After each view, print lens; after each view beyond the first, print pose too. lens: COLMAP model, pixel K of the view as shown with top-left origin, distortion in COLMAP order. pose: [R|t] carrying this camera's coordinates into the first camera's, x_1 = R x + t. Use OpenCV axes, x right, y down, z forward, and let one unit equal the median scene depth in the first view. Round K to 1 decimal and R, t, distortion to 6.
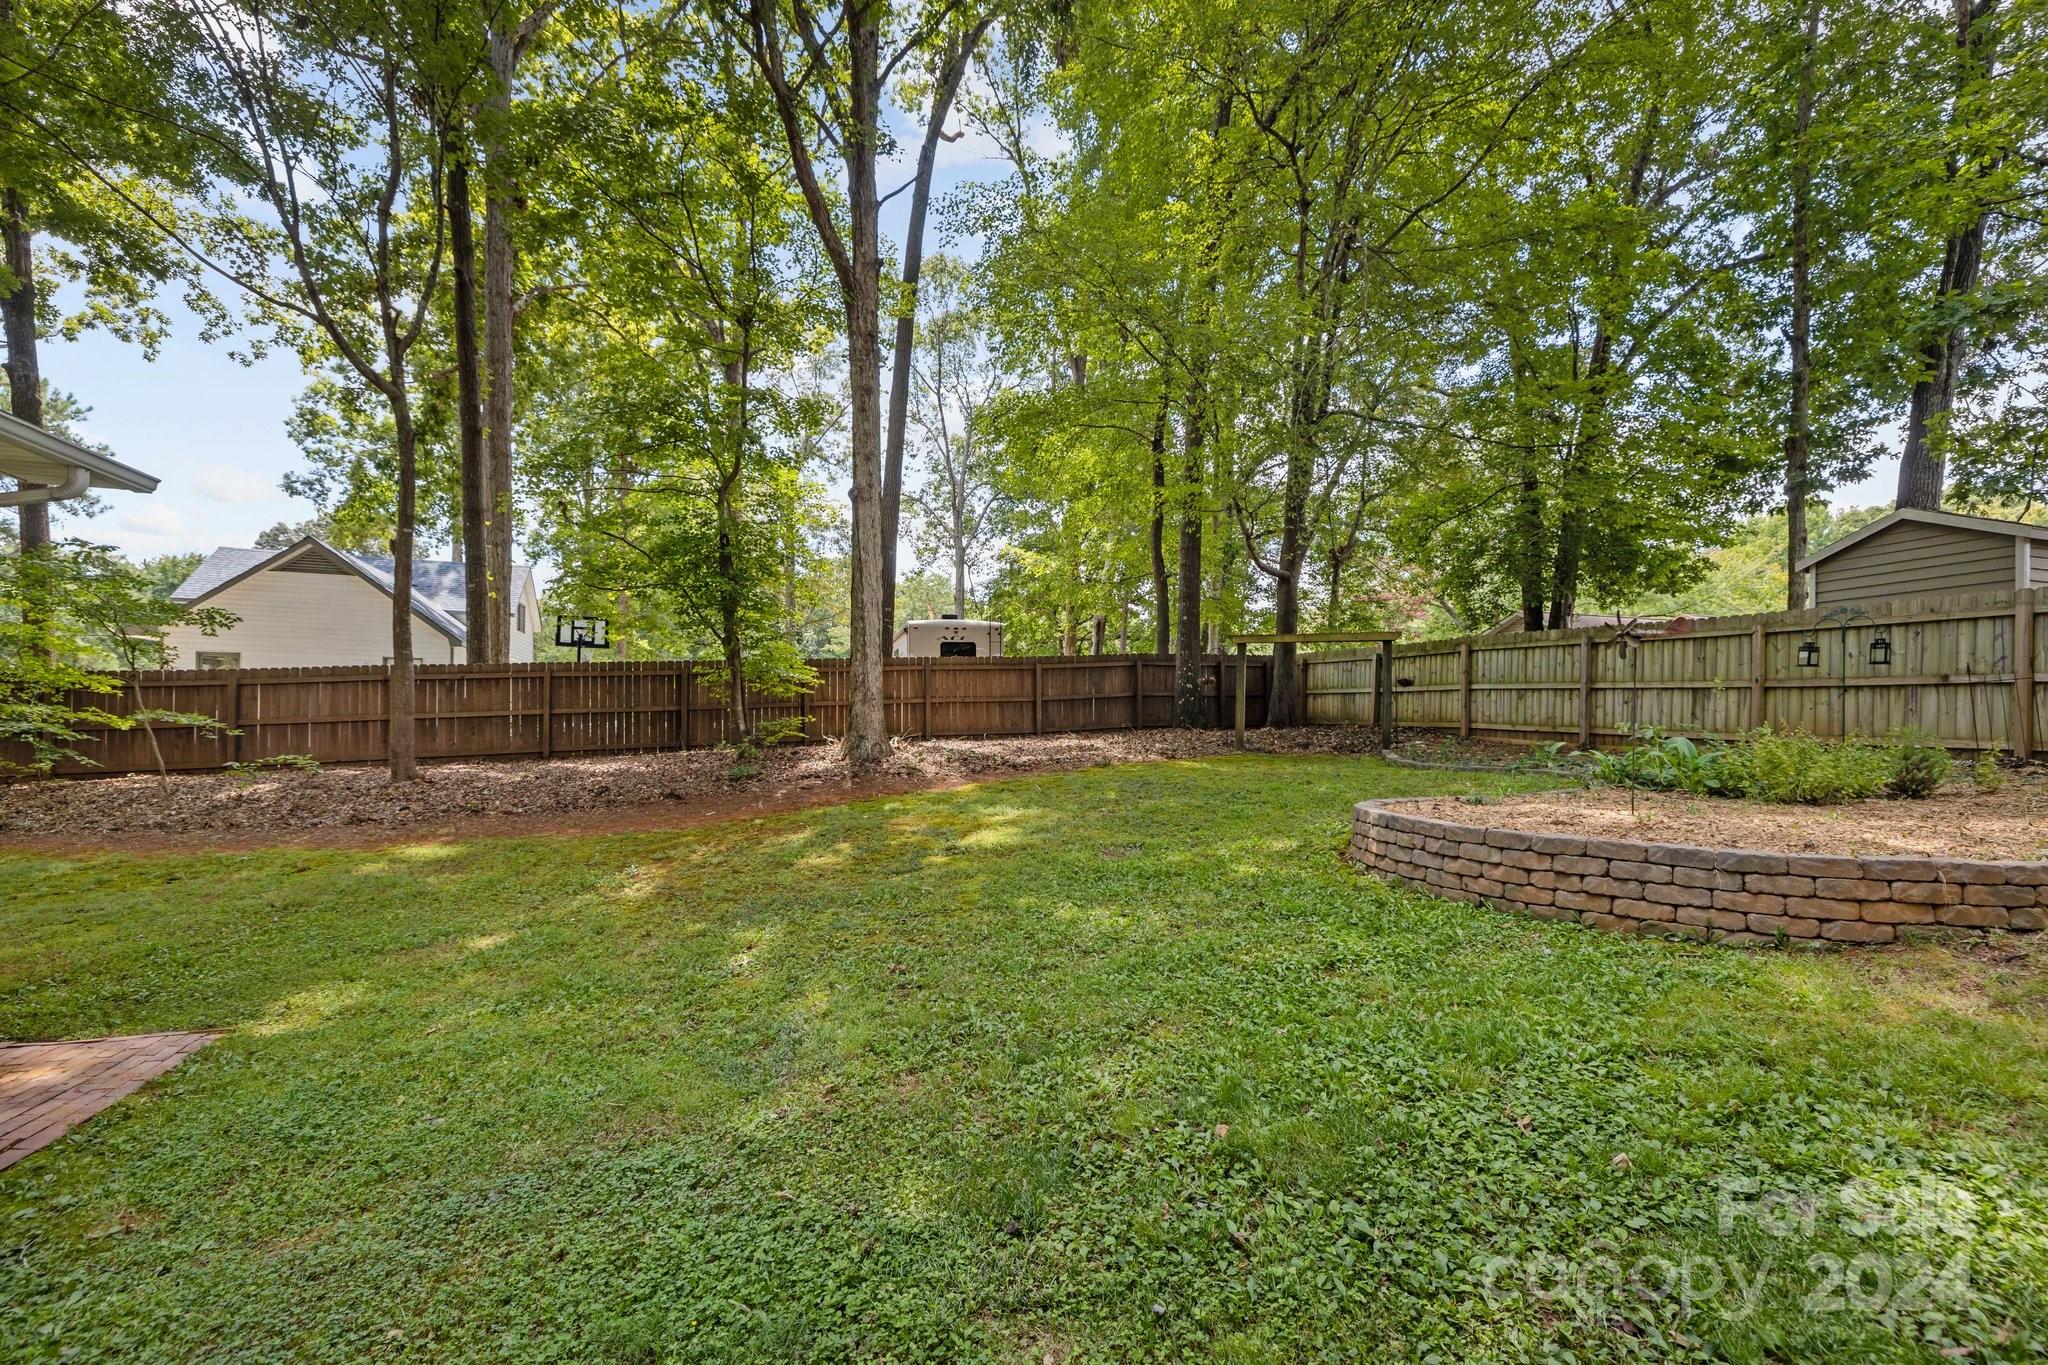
lens RADIAL K [[897.1, 0, 1028.1], [0, 897.1, 702.0], [0, 0, 1]] dist [0.000053, -0.000165]
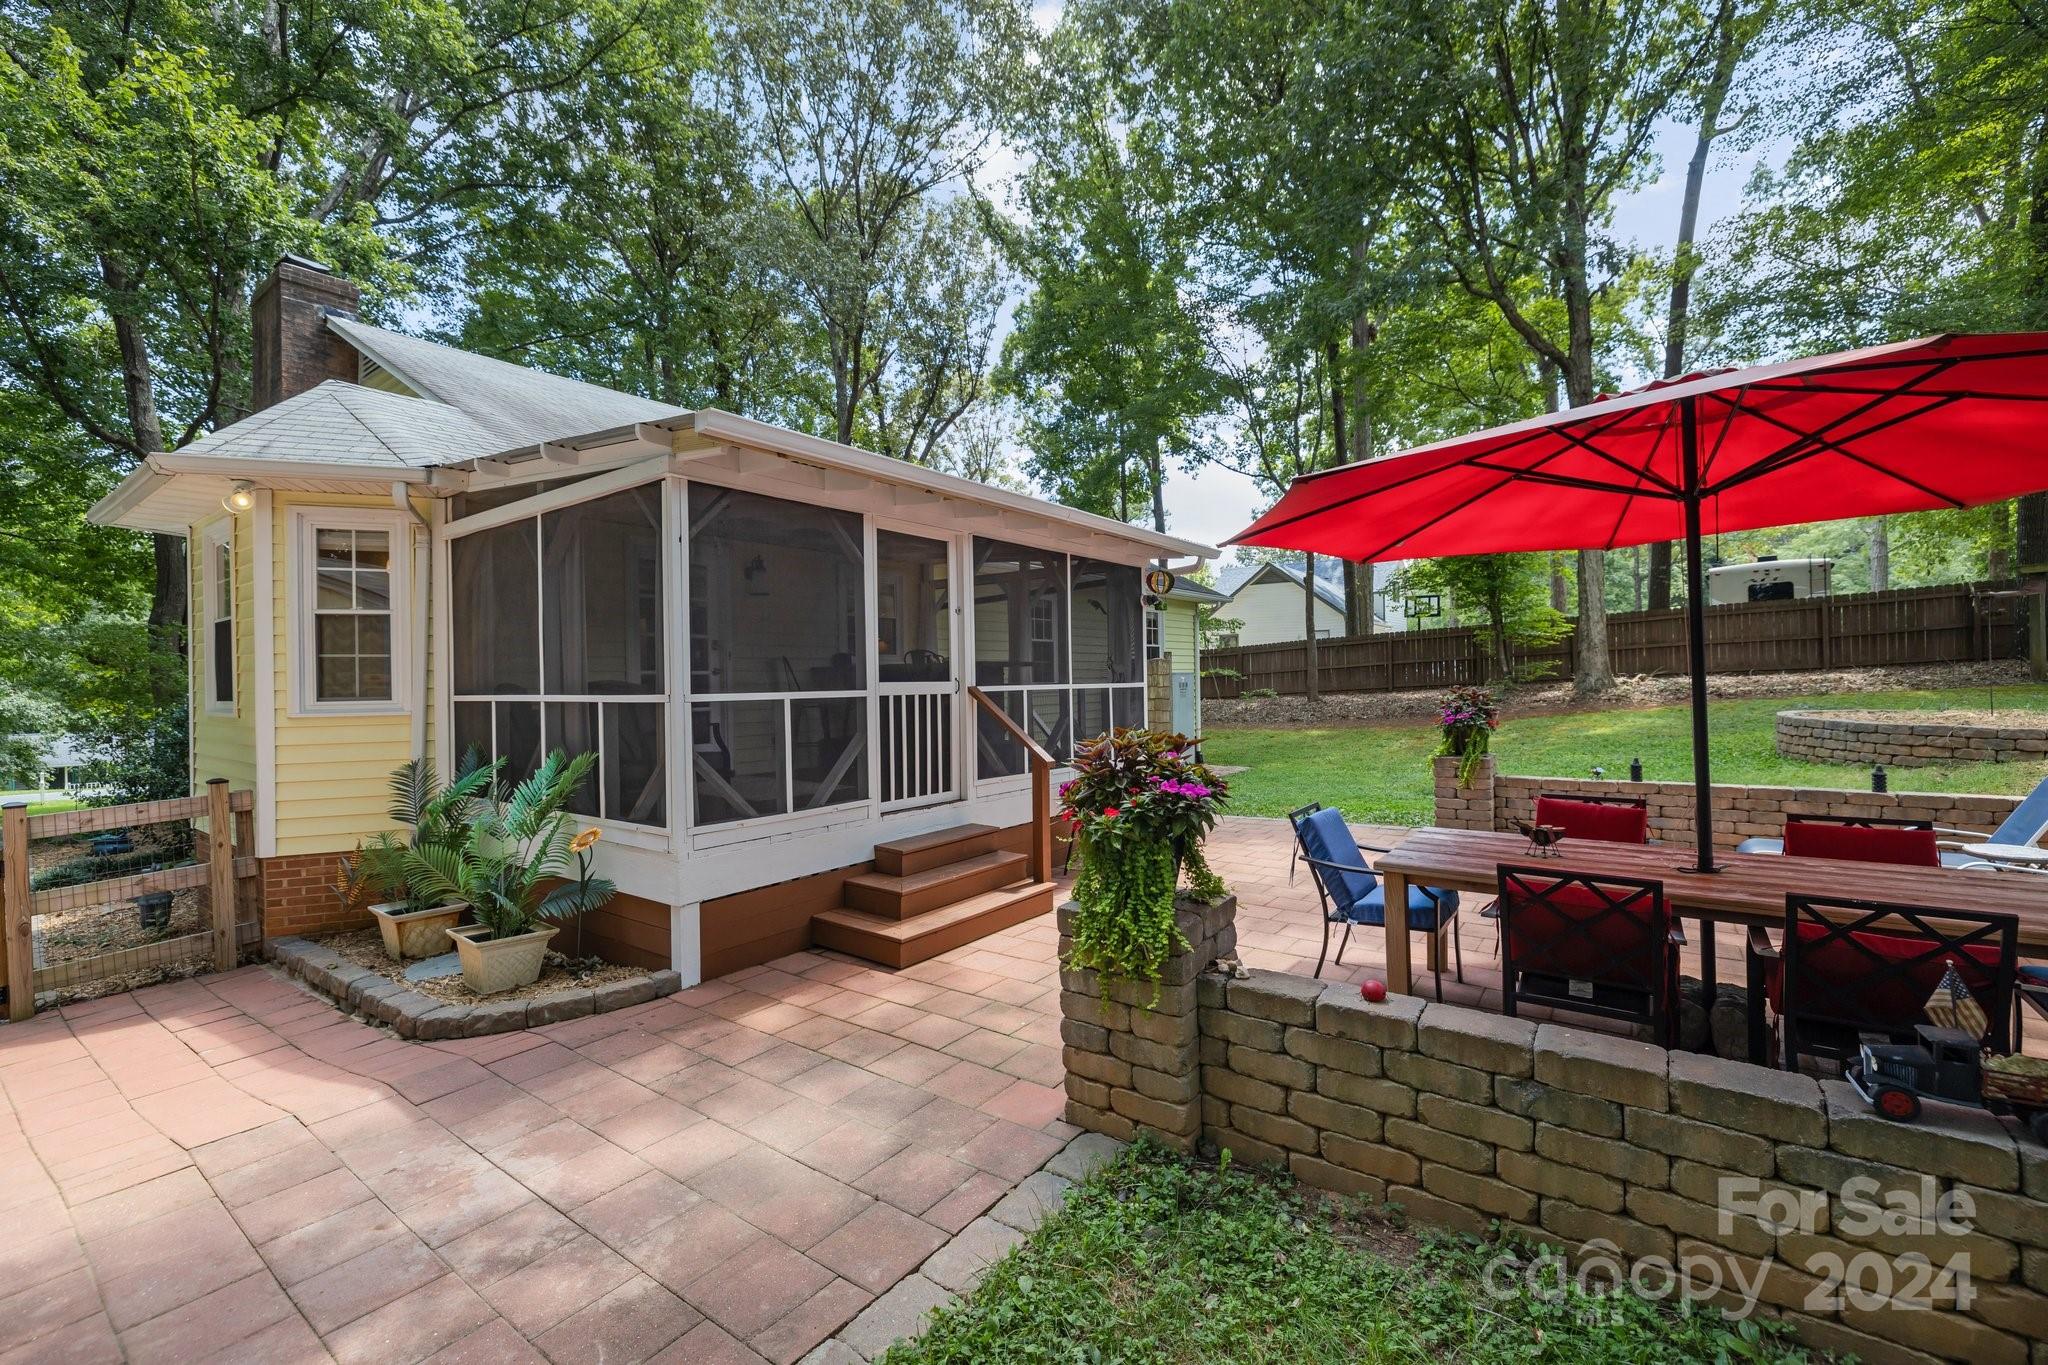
lens RADIAL K [[858.9, 0, 1015.4], [0, 858.9, 677.0], [0, 0, 1]] dist [0.000166, -0.000597]
pose [[0.568942, -0.017286, -0.822196, 0.407388], [0.044559, 0.998958, 0.009832, -0.011140], [0.821170, -0.042230, 0.569120, -0.509088]]
